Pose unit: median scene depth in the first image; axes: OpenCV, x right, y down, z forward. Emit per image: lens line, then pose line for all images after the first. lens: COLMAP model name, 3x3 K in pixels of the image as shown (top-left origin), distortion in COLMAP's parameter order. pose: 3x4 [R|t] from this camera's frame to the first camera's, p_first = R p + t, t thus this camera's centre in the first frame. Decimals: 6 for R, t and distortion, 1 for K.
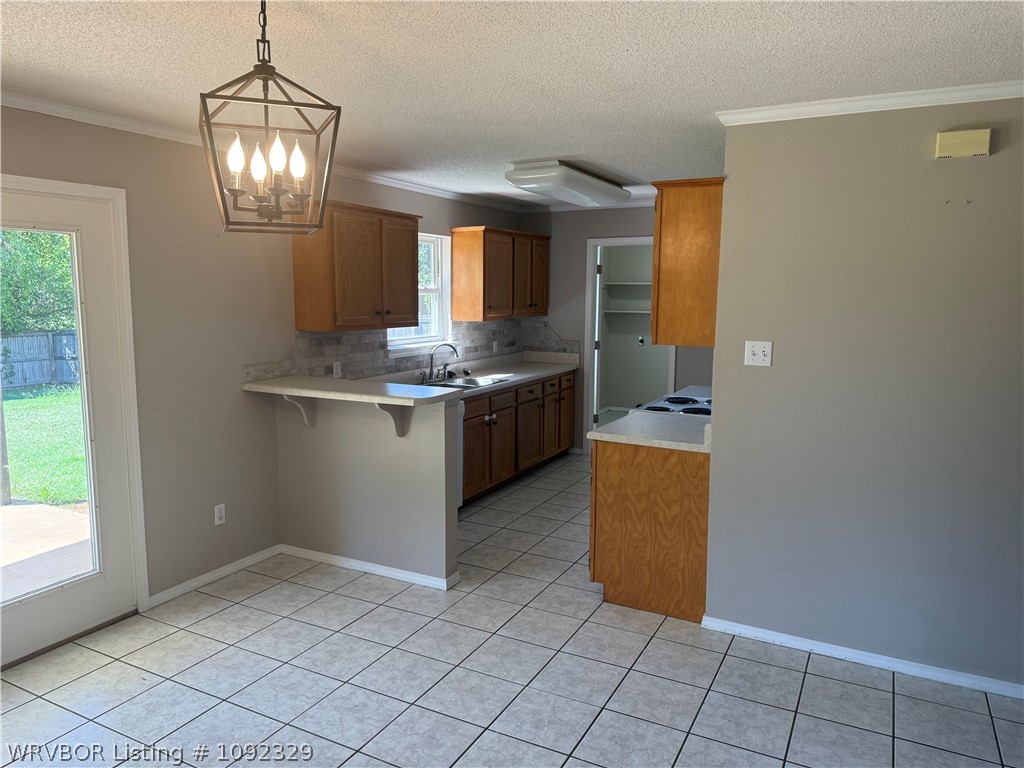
lens RADIAL K [[706.4, 0, 518.1], [0, 706.4, 388.9], [0, 0, 1]] dist [0.114751, -0.200806]
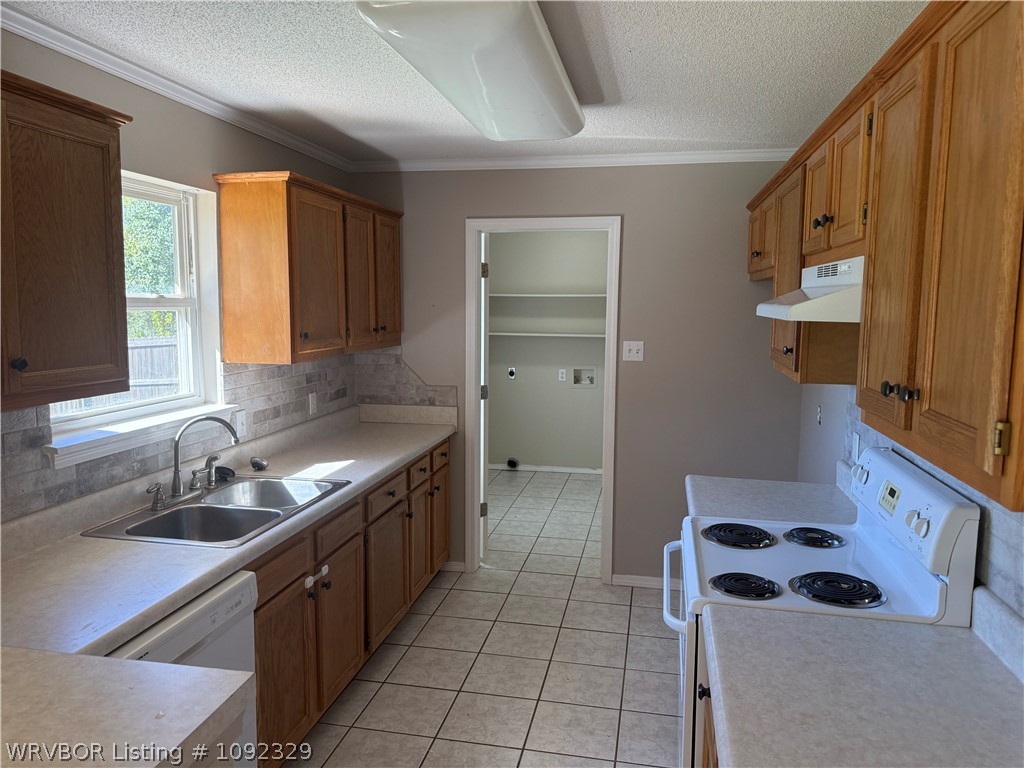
lens RADIAL K [[706.4, 0, 518.1], [0, 706.4, 388.9], [0, 0, 1]] dist [0.114751, -0.200806]
pose [[0.961054, -0.029057, 0.274828, -0.034023], [0.034143, 0.999322, -0.013742, -0.064511], [-0.274242, 0.022590, 0.961395, 0.464808]]
